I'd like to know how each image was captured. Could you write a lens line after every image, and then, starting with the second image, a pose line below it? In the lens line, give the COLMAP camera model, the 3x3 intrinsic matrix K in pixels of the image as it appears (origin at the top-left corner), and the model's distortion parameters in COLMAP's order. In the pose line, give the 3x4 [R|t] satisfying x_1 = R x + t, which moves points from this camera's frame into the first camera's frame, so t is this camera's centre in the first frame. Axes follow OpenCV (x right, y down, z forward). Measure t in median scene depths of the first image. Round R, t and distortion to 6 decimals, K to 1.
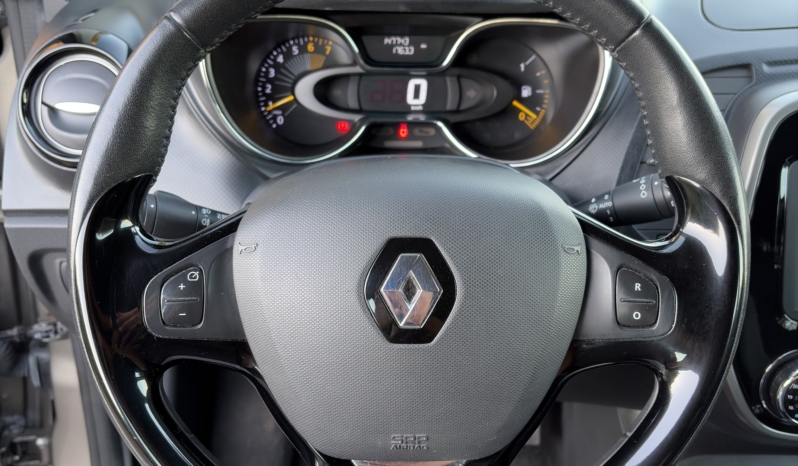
lens RADIAL K [[681.6, 0, 399.0], [0, 681.6, 233.0], [0, 0, 1]] dist [0.002165, 0.000385]
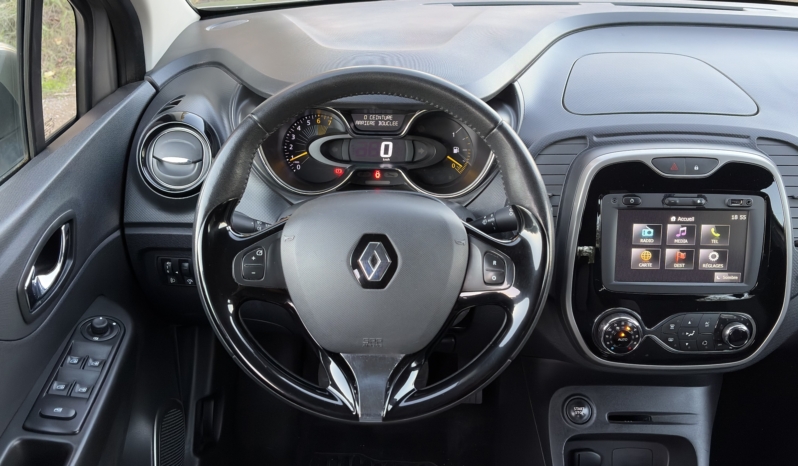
lens RADIAL K [[681.6, 0, 399.0], [0, 681.6, 233.0], [0, 0, 1]] dist [0.002165, 0.000385]
pose [[0.999614, 0.016310, 0.022498, 0.030763], [-0.015210, 0.998720, -0.048235, 0.071310], [-0.023255, 0.047875, 0.998583, -0.682119]]
